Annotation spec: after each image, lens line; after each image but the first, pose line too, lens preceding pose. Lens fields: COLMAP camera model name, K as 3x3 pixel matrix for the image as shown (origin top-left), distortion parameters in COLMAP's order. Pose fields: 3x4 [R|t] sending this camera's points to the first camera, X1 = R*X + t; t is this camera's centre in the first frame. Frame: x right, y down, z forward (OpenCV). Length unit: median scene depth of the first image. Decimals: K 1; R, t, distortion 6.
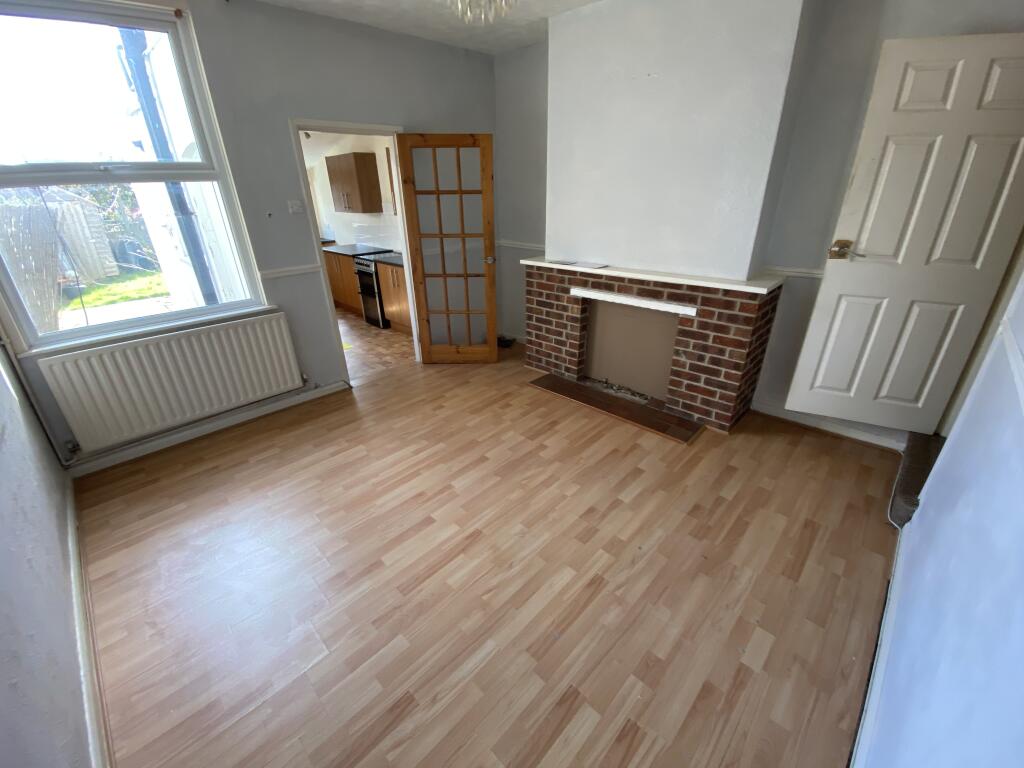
lens RADIAL K [[422.6, 0, 508.9], [0, 422.6, 382.8], [0, 0, 1]] dist [-0.002571, -0.000252]
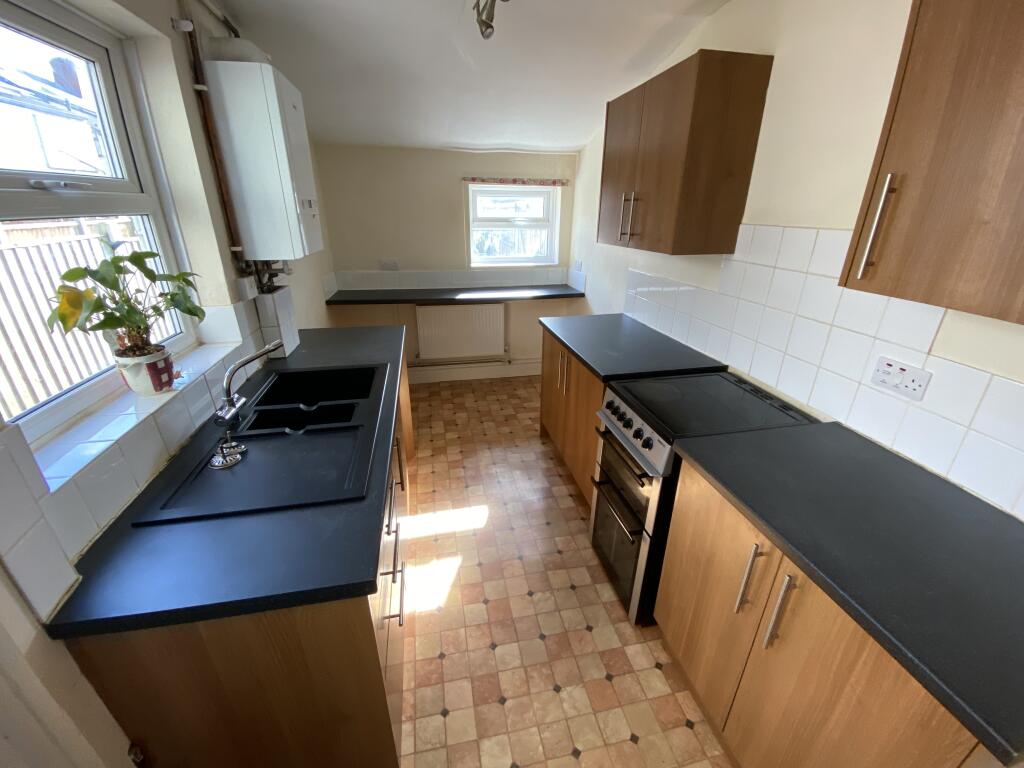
lens RADIAL K [[422.6, 0, 509.5], [0, 422.6, 384.5], [0, 0, 1]] dist [-0.002571, -0.000252]
pose [[0.829073, 0.238713, -0.505622, -0.256366], [-0.256559, 0.965883, 0.035328, -0.280662], [0.496805, 0.100432, 0.862031, 0.661910]]
